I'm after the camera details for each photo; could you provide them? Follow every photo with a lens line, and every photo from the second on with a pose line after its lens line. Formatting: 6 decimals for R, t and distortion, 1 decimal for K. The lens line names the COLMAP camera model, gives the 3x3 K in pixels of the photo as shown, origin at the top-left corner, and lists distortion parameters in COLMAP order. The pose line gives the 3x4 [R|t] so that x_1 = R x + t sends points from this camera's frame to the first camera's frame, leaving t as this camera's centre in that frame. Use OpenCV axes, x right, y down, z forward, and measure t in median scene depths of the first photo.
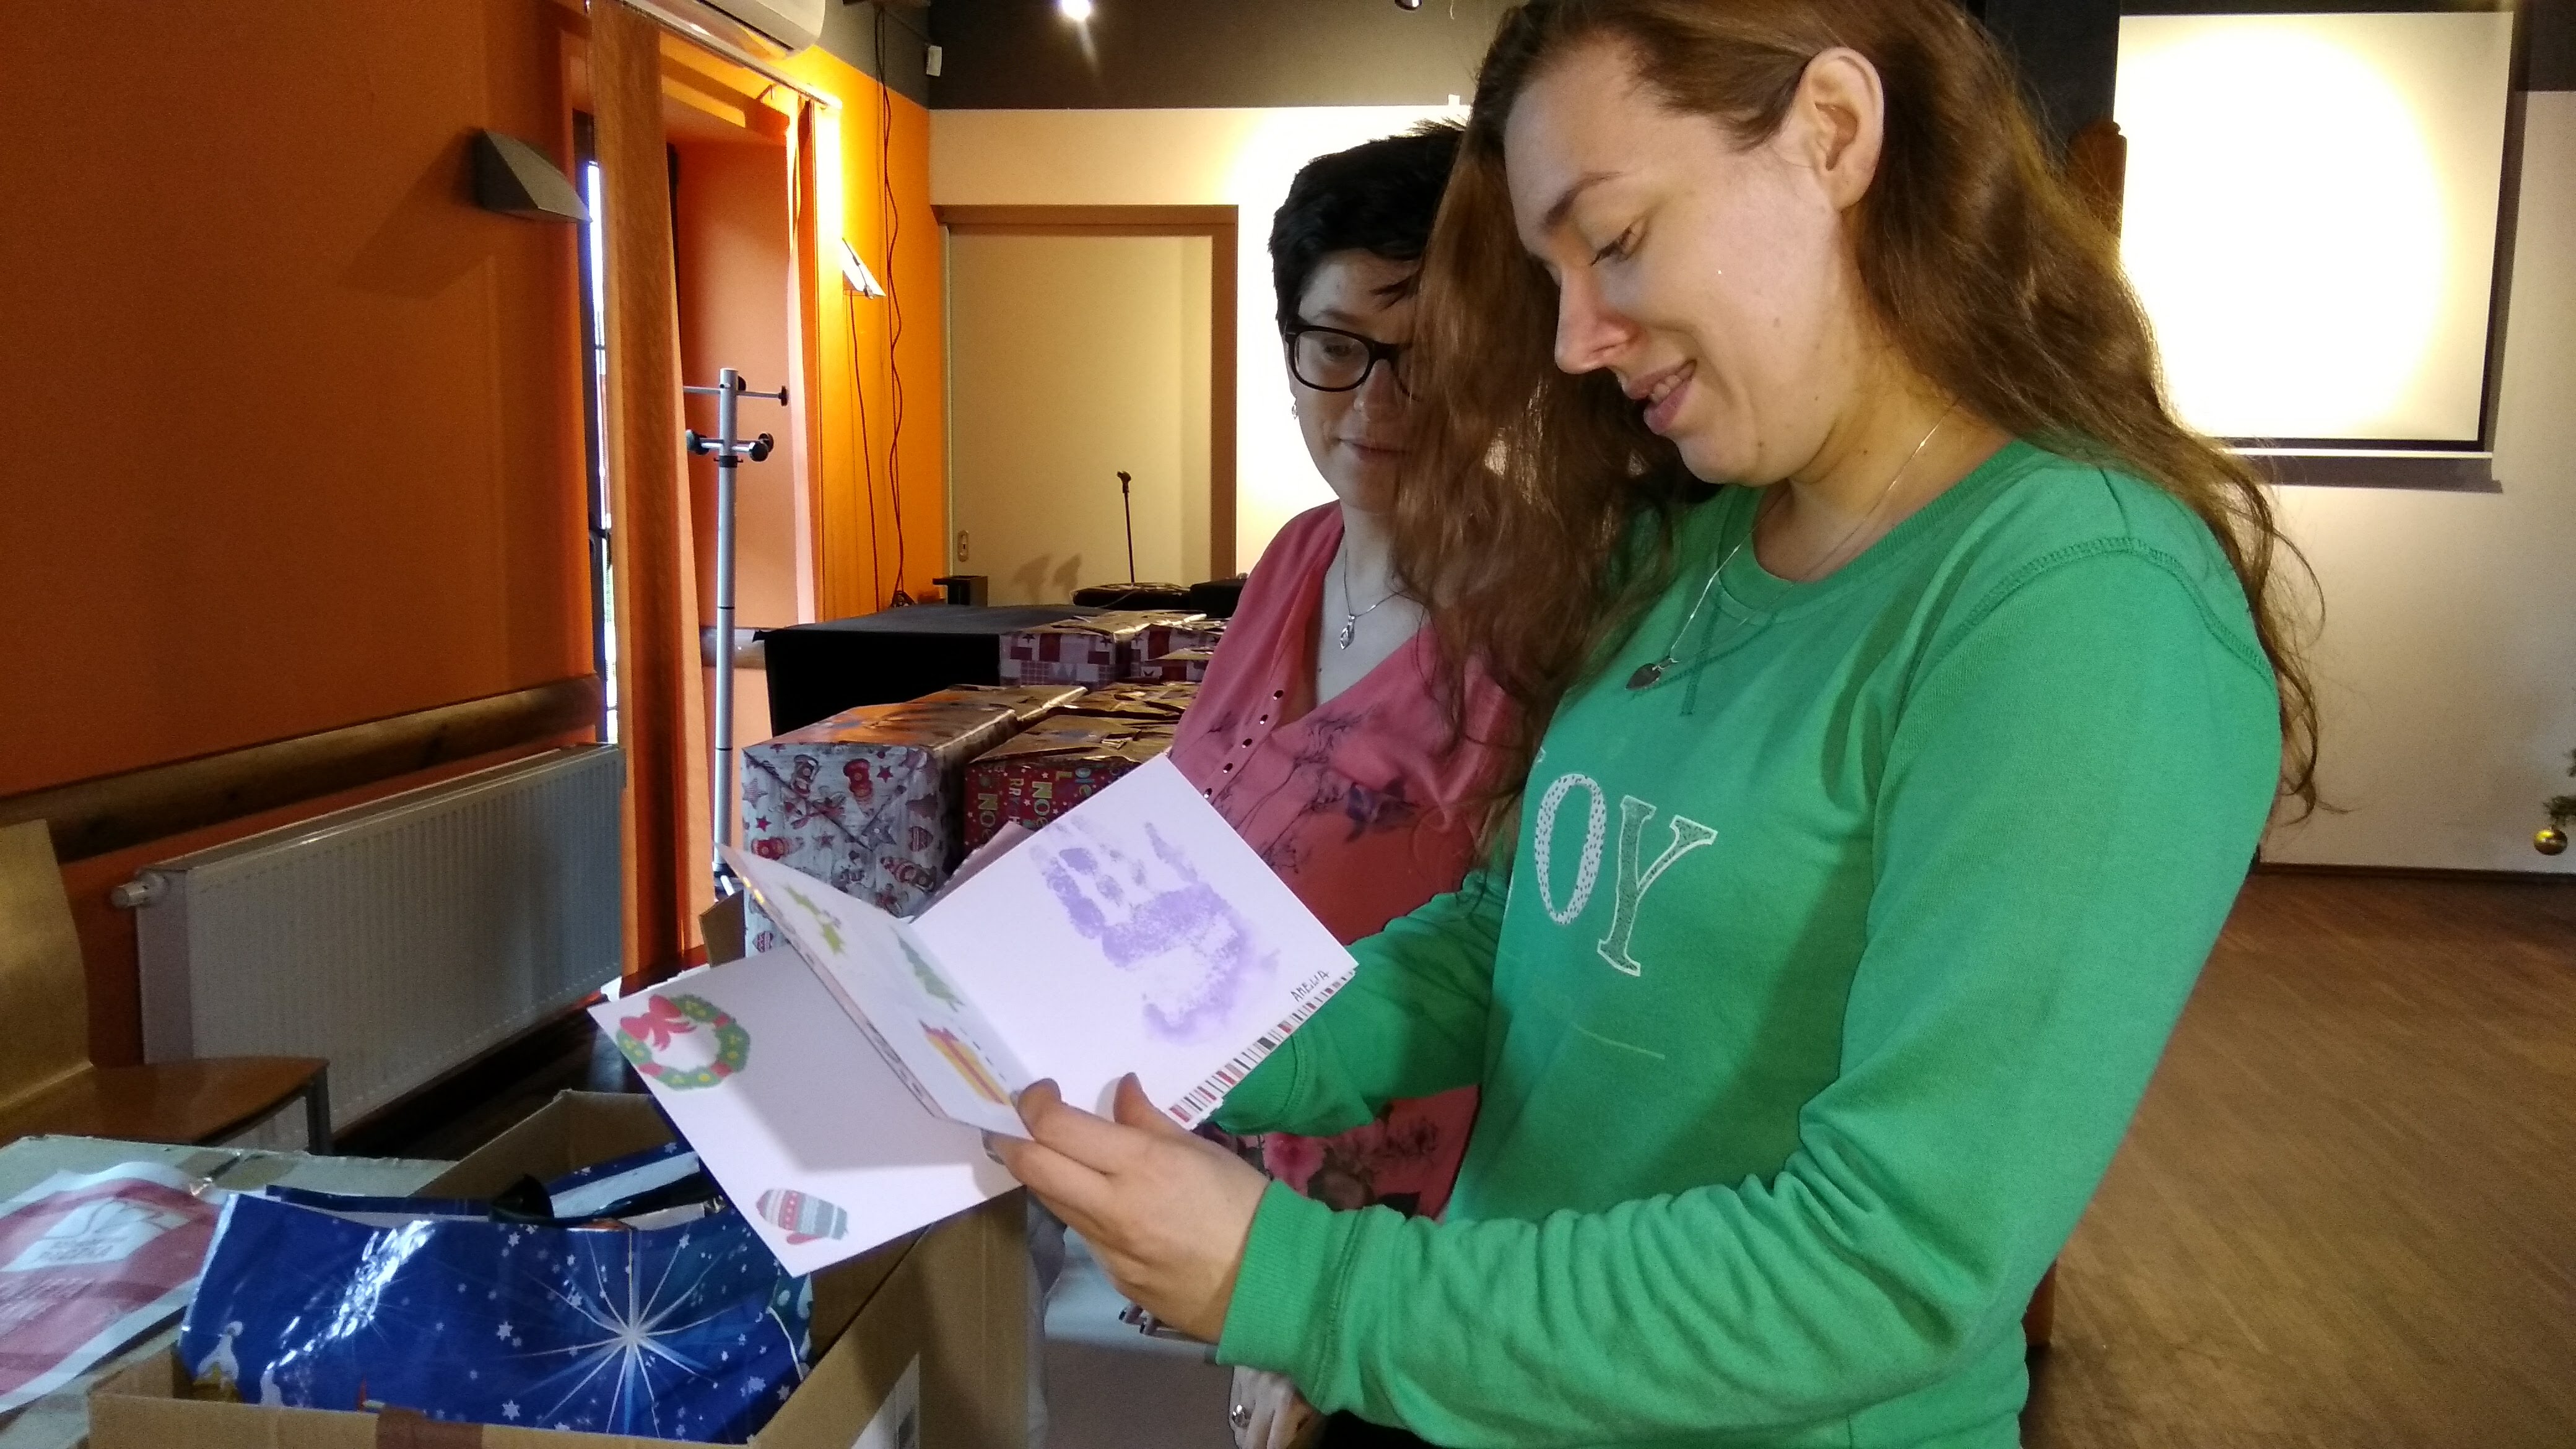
lens RADIAL K [[1984.0, 0, 1288.0], [0, 1984.0, 724.5], [0, 0, 1]] dist [0.099663, -0.185041]
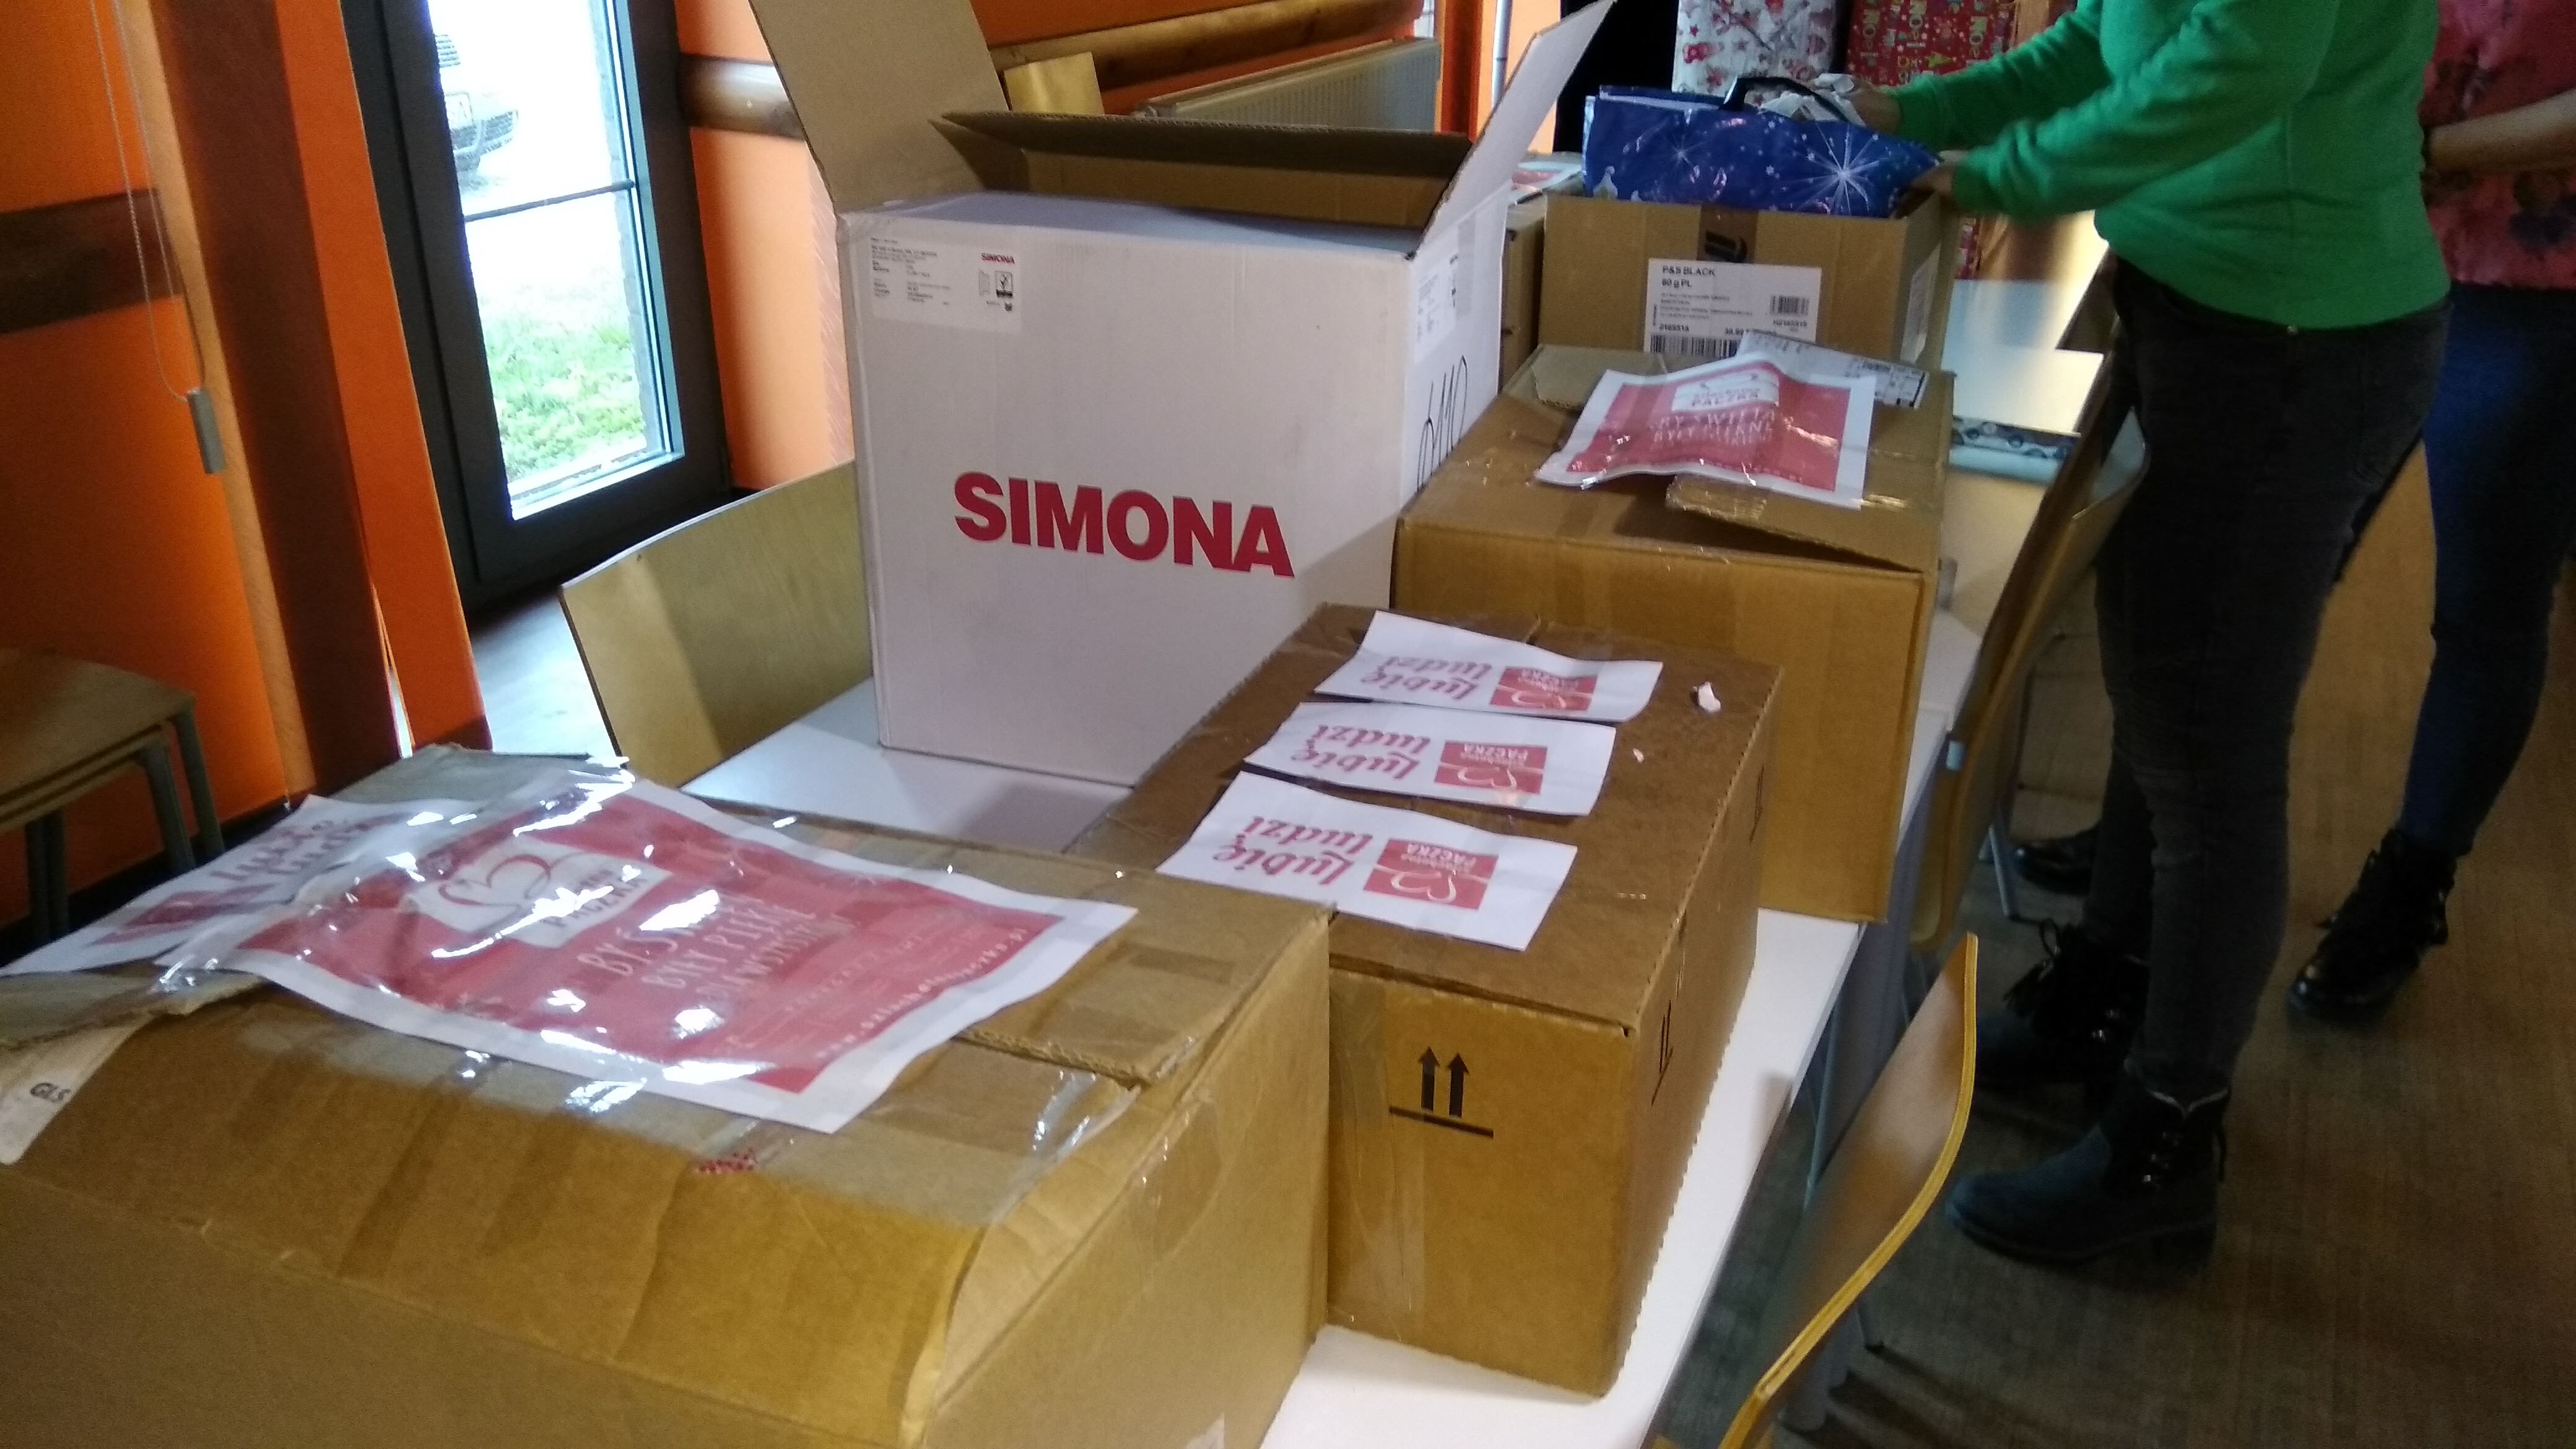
lens RADIAL K [[1984.0, 0, 1288.0], [0, 1984.0, 724.5], [0, 0, 1]] dist [0.099663, -0.185041]
pose [[0.952719, 0.117993, -0.280006, -0.094372], [-0.031450, 0.954866, 0.295368, 0.104057], [0.302220, -0.272596, 0.913430, -0.412150]]
